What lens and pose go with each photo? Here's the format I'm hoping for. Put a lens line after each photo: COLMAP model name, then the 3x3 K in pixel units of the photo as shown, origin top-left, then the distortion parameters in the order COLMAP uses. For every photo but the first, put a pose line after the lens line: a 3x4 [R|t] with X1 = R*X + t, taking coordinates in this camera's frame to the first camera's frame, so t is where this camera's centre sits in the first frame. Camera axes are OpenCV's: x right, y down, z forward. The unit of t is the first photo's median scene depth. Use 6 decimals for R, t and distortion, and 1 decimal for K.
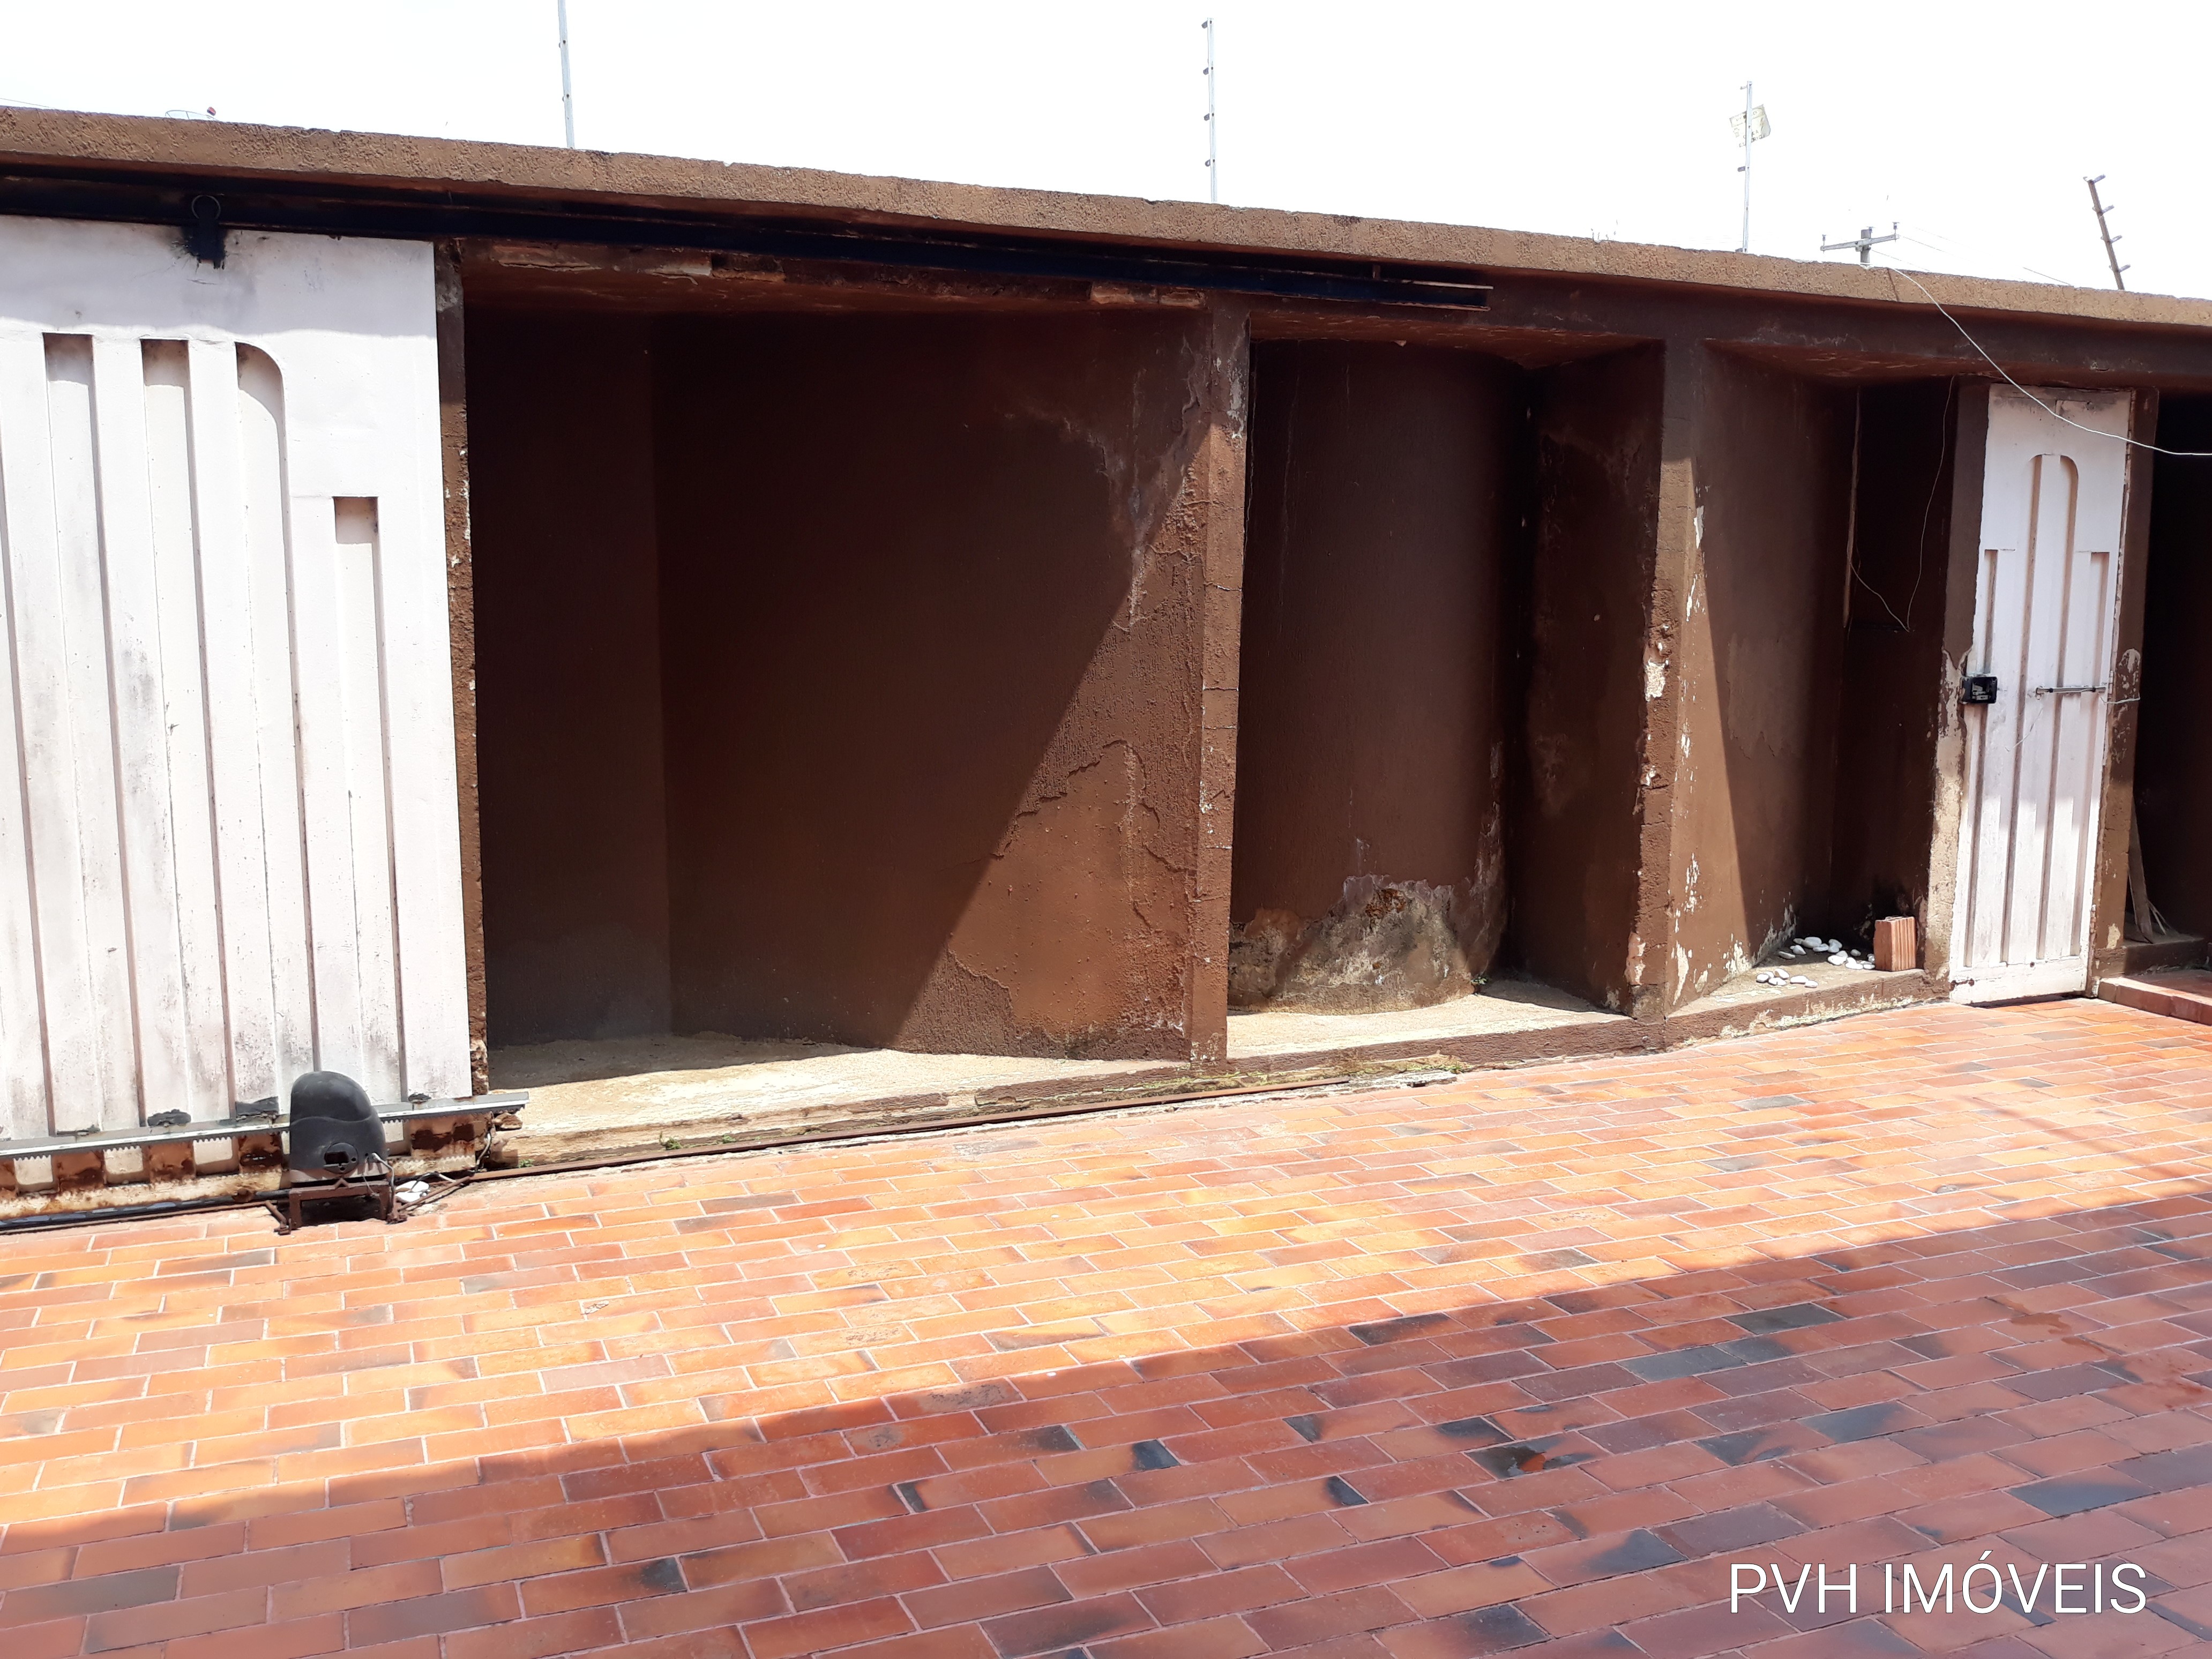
lens RADIAL K [[1899.1, 0, 1080.0], [0, 1899.1, 853.2], [0, 0, 1]] dist [0.119867, -0.337122]
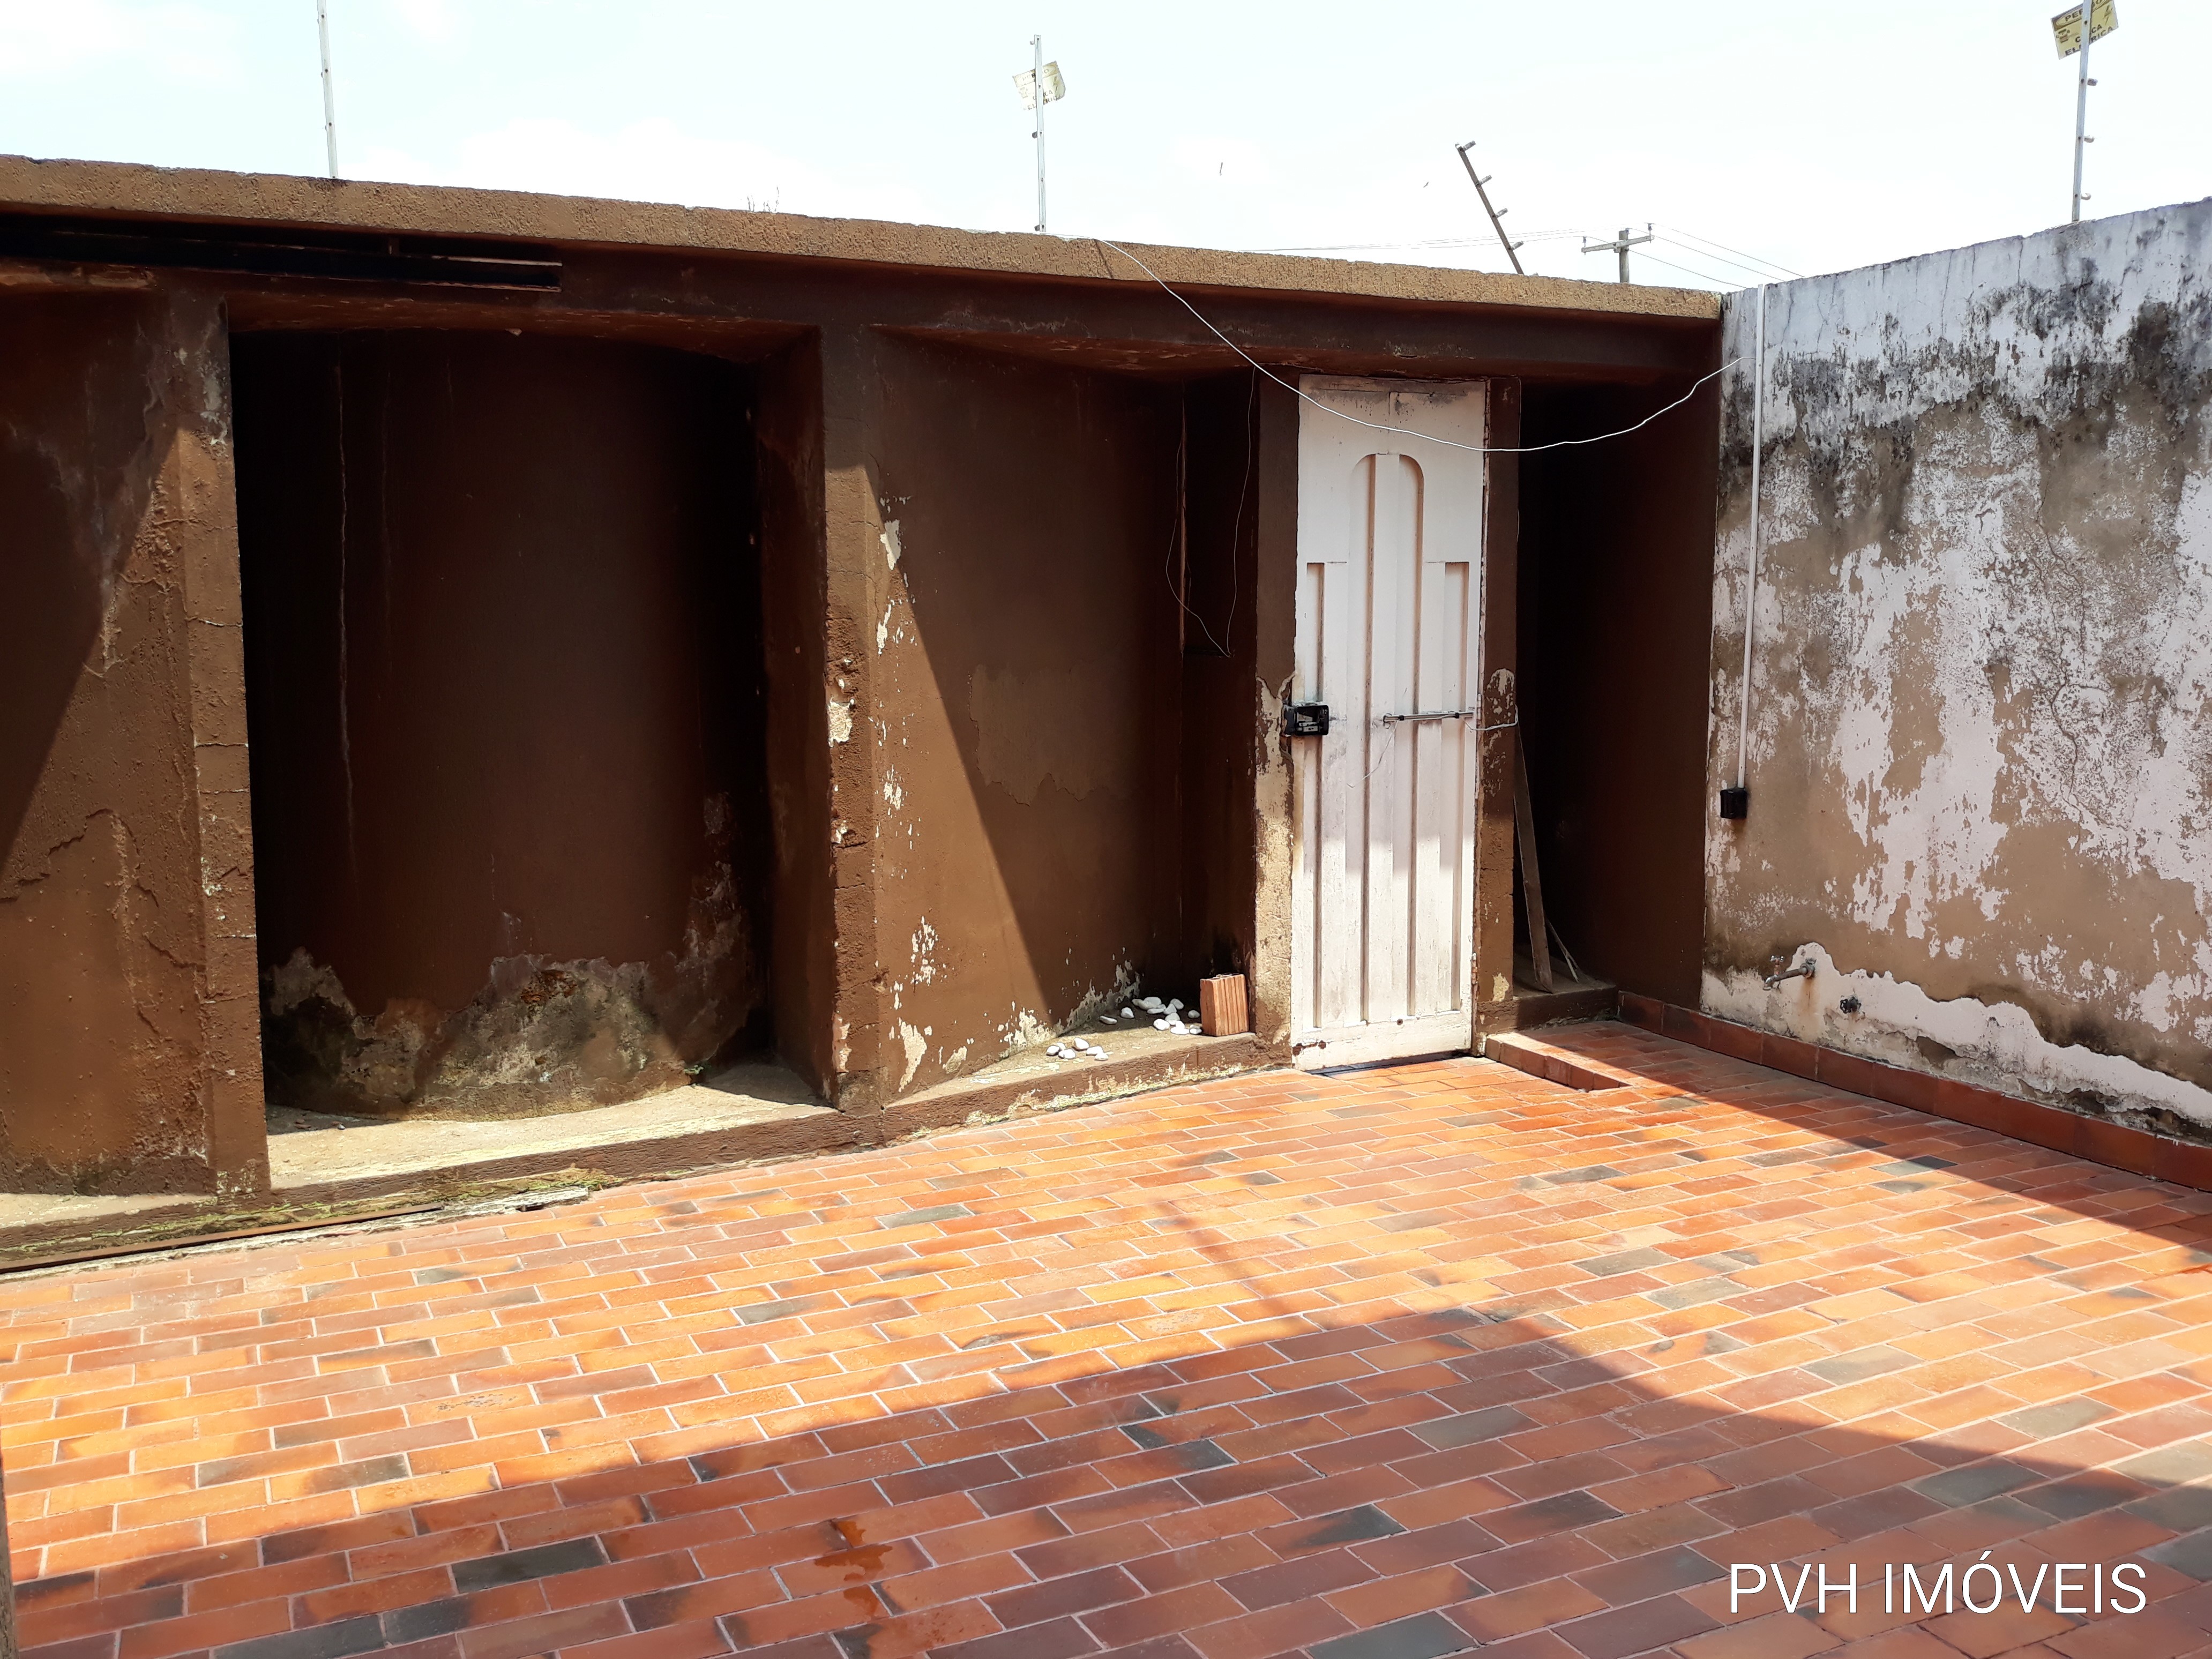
lens RADIAL K [[1899.1, 0, 1080.0], [0, 1899.1, 853.2], [0, 0, 1]] dist [0.119867, -0.337122]
pose [[0.998132, -0.022971, 0.056611, 0.361198], [0.023313, 0.999714, -0.005390, -0.024071], [-0.056471, 0.006699, 0.998382, 0.135729]]
